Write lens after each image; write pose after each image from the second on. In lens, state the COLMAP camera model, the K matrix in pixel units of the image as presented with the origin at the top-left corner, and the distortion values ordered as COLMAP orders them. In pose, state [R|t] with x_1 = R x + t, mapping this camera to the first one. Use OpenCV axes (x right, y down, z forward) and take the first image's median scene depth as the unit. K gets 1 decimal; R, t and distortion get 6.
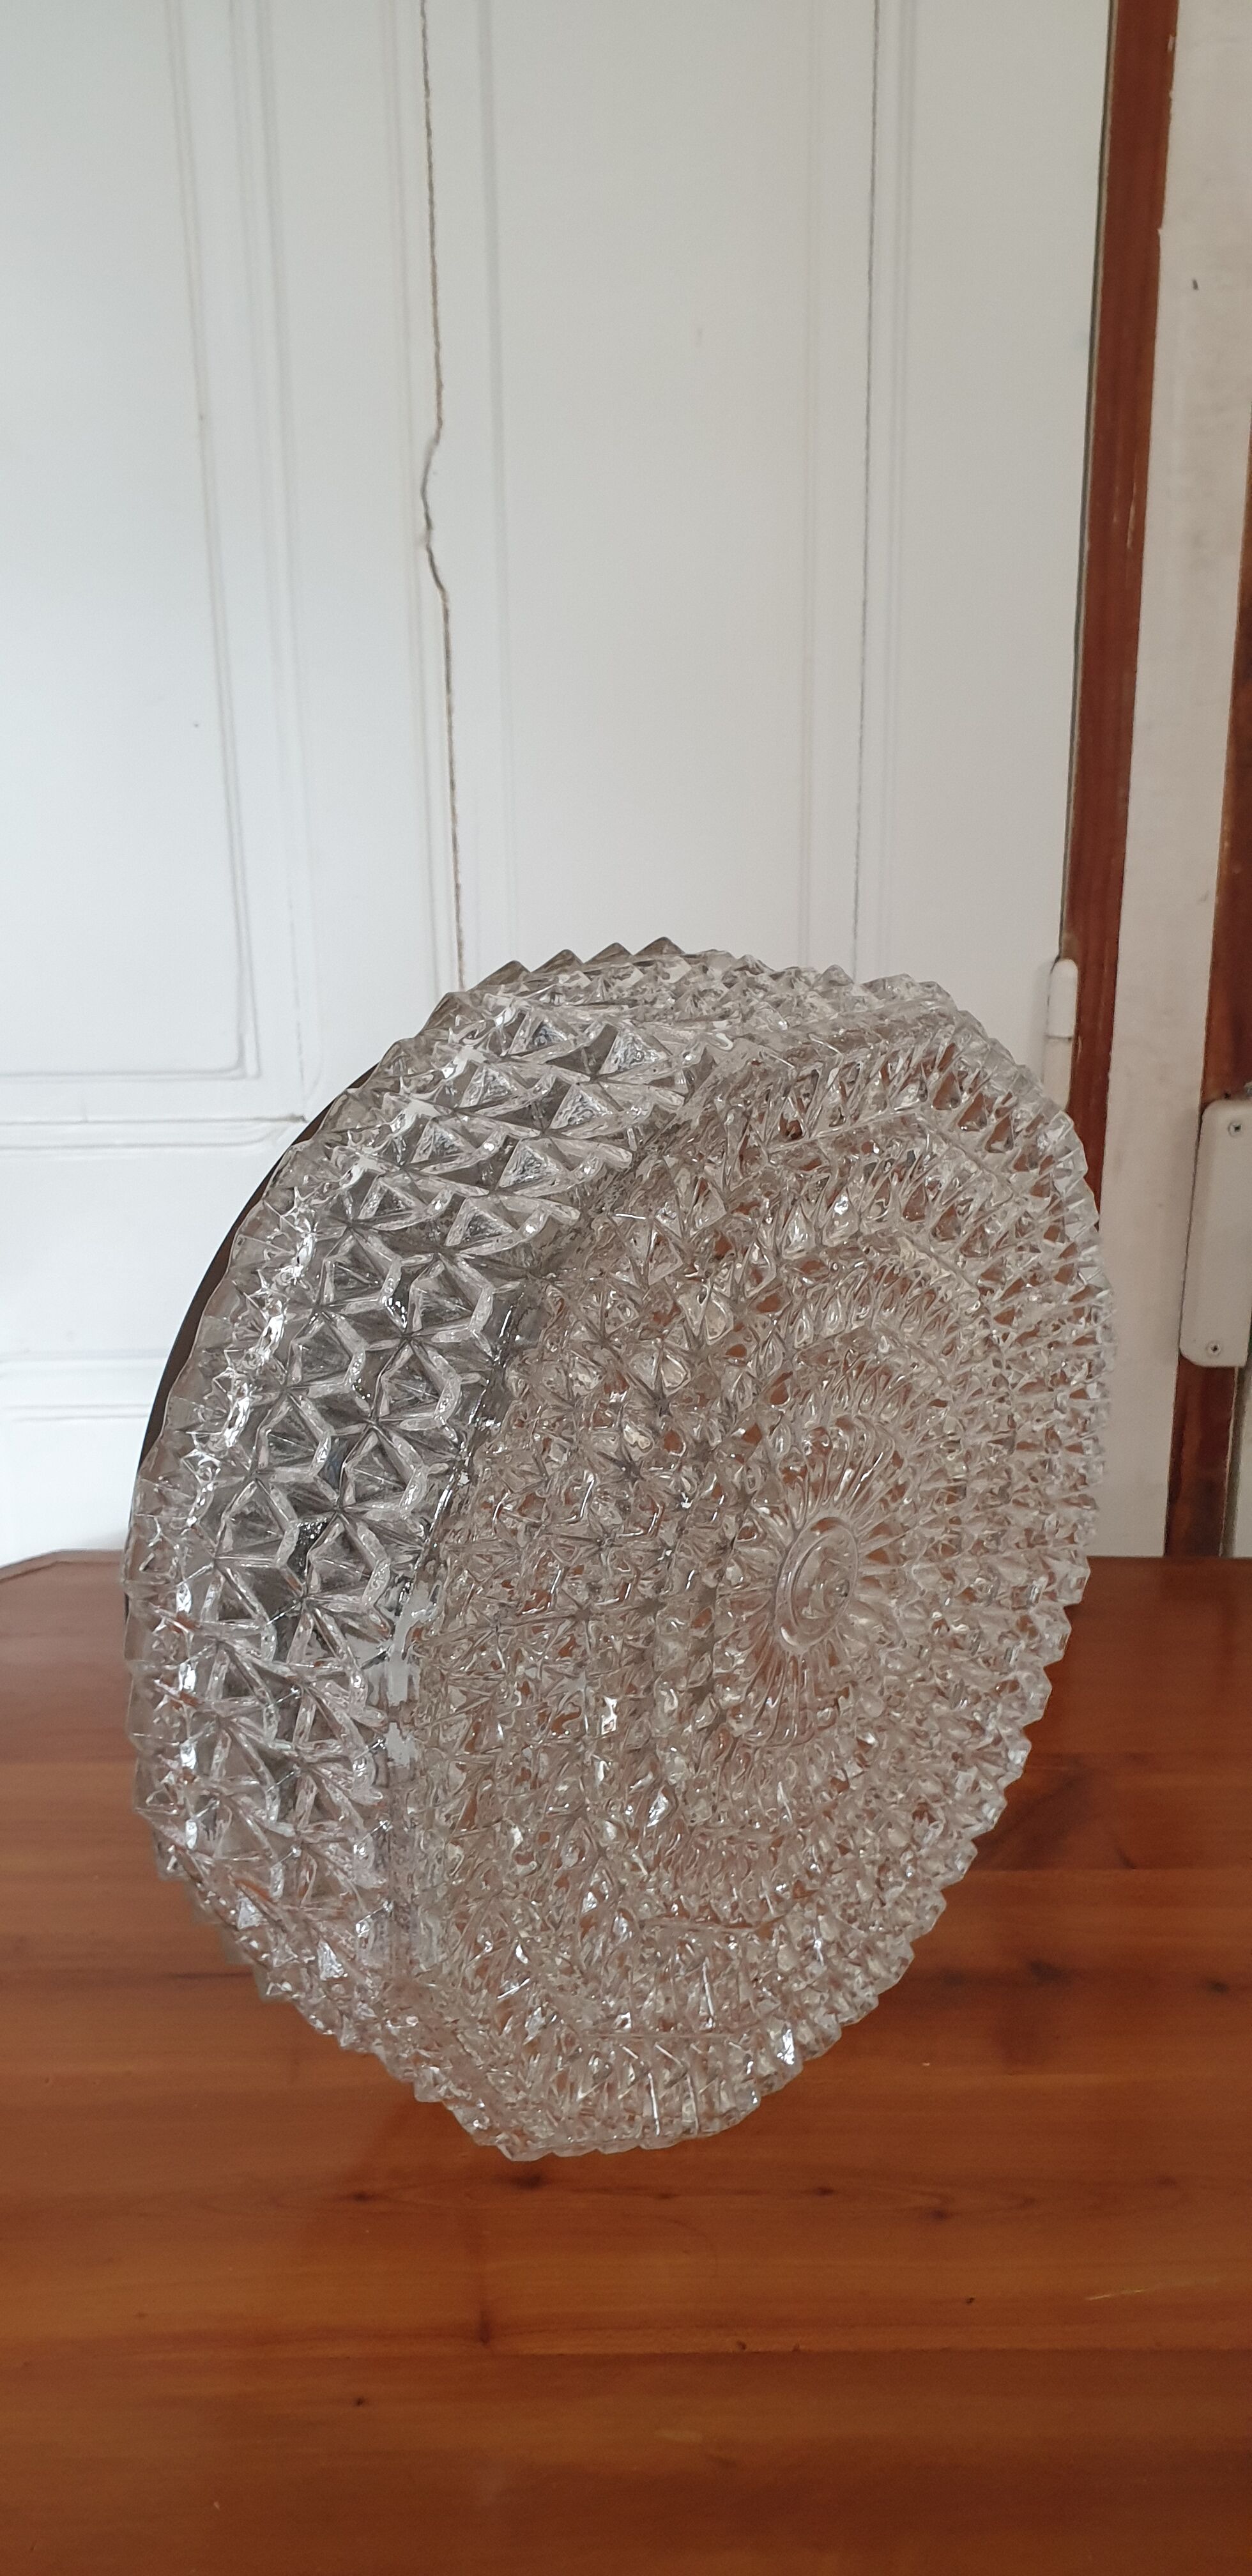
lens RADIAL K [[2061.7, 0, 633.3], [0, 2061.7, 1281.7], [0, 0, 1]] dist [0.002263, -0.034497]
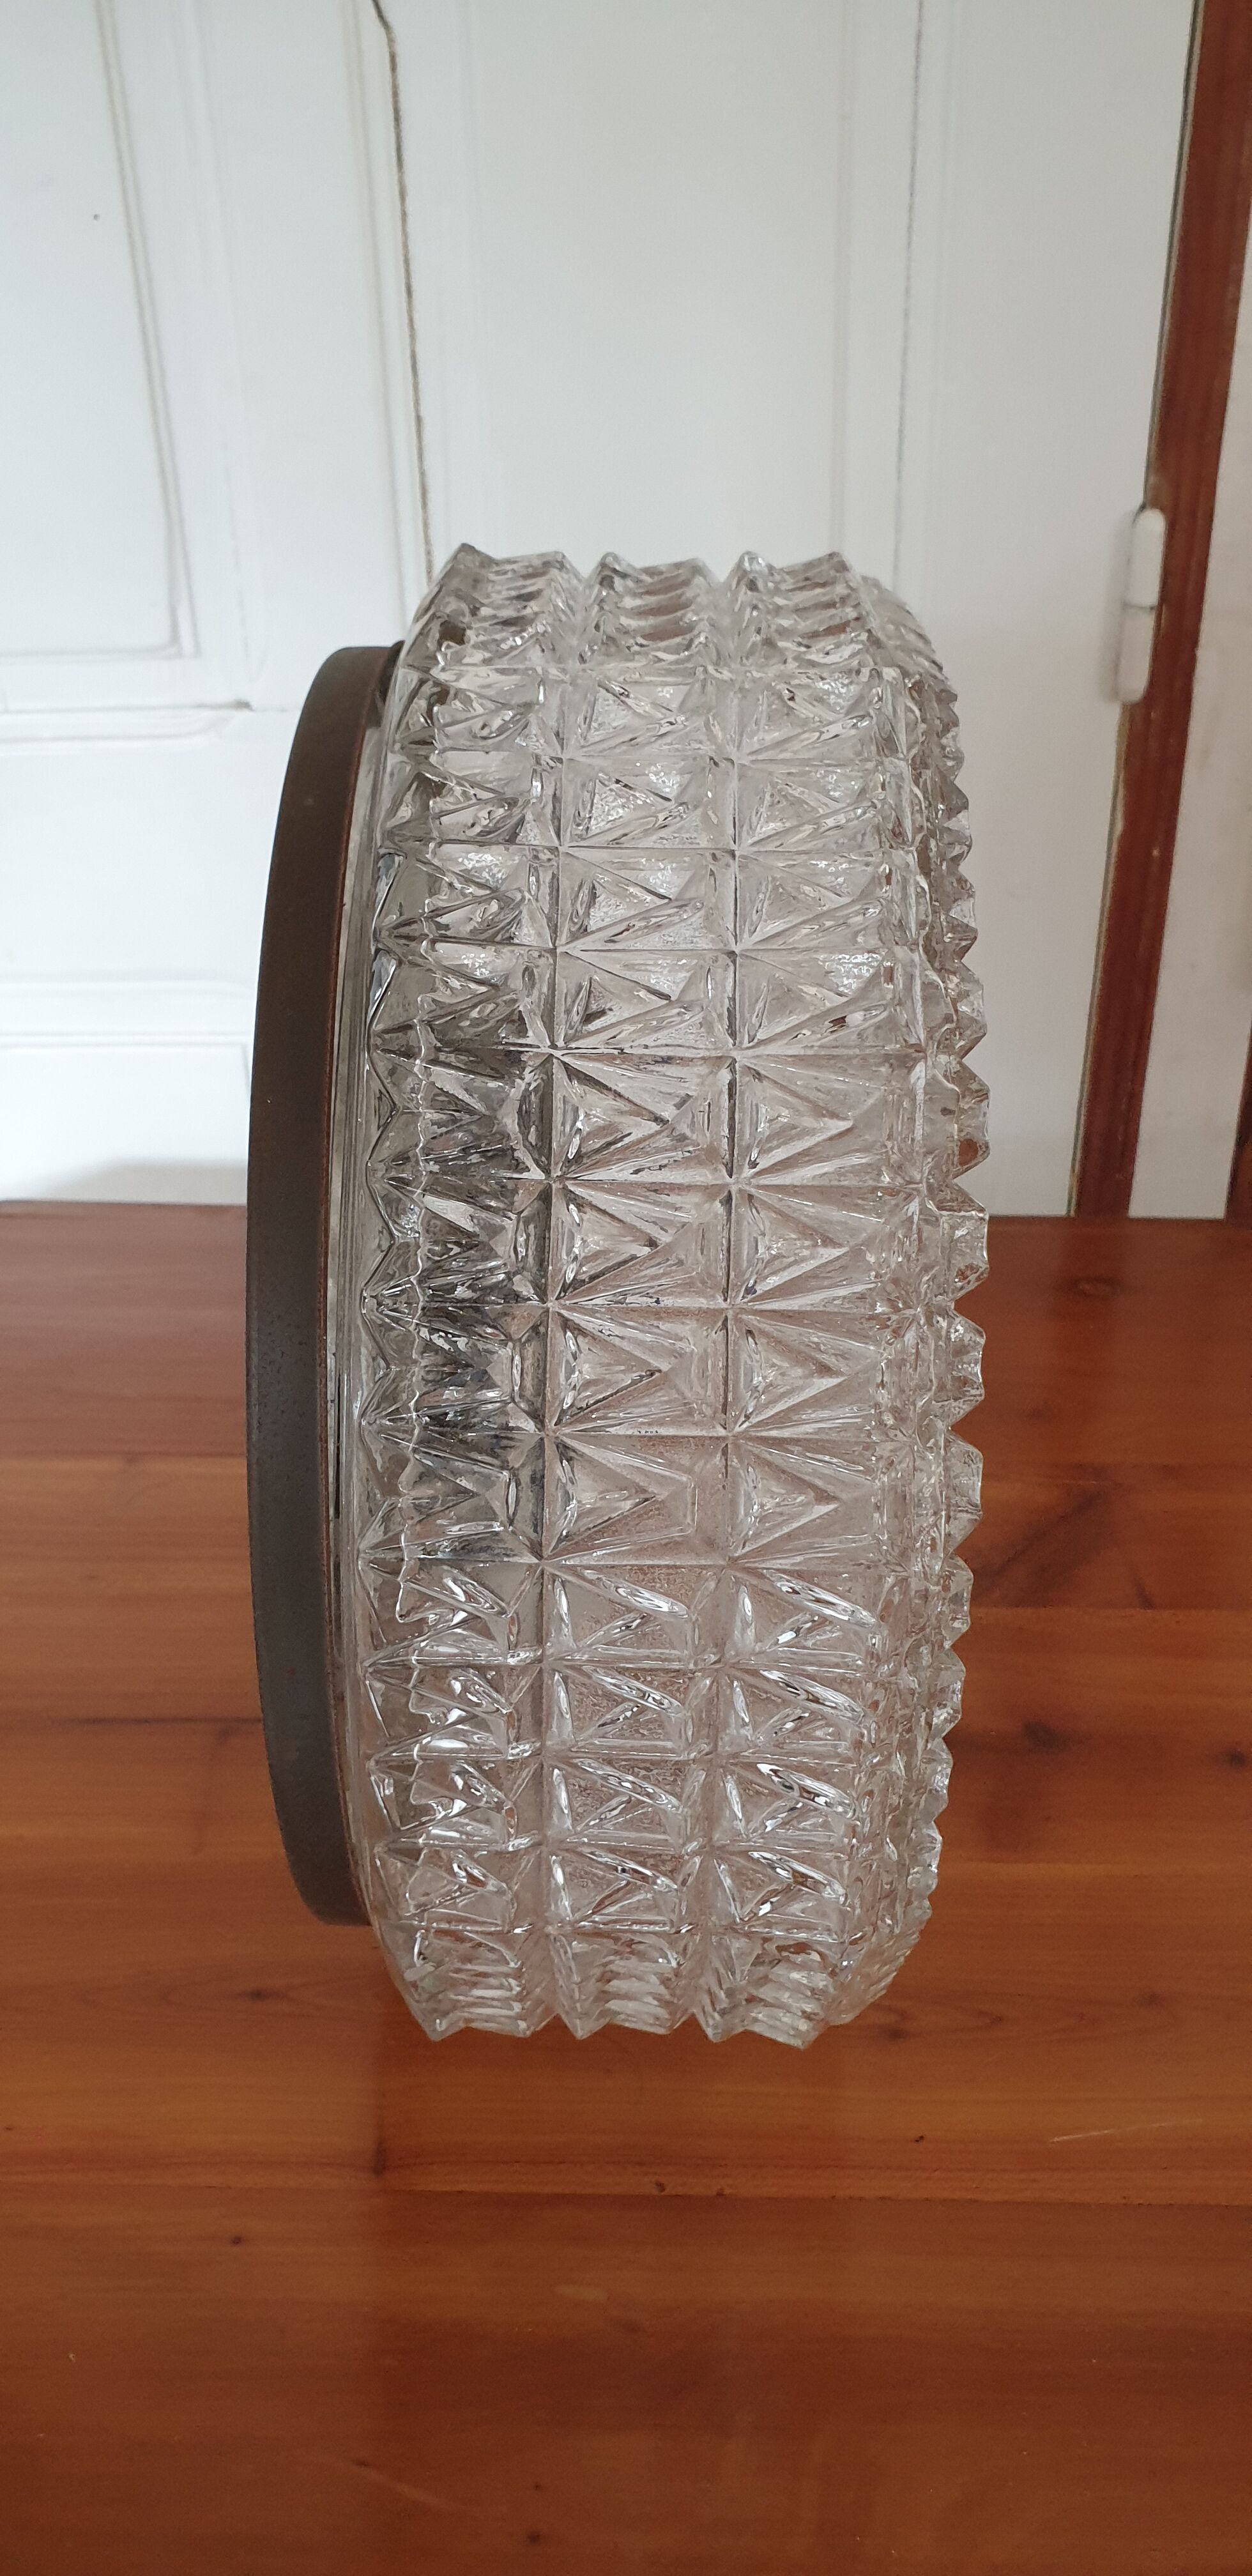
lens RADIAL K [[2053.2, 0, 612.2], [0, 2053.2, 1289.9], [0, 0, 1]] dist [-0.025806, 0.011458]
pose [[0.998524, 0.012822, -0.052786, 0.044139], [-0.000238, 0.972770, 0.231773, -0.044592], [0.054321, -0.231418, 0.971337, 0.129989]]
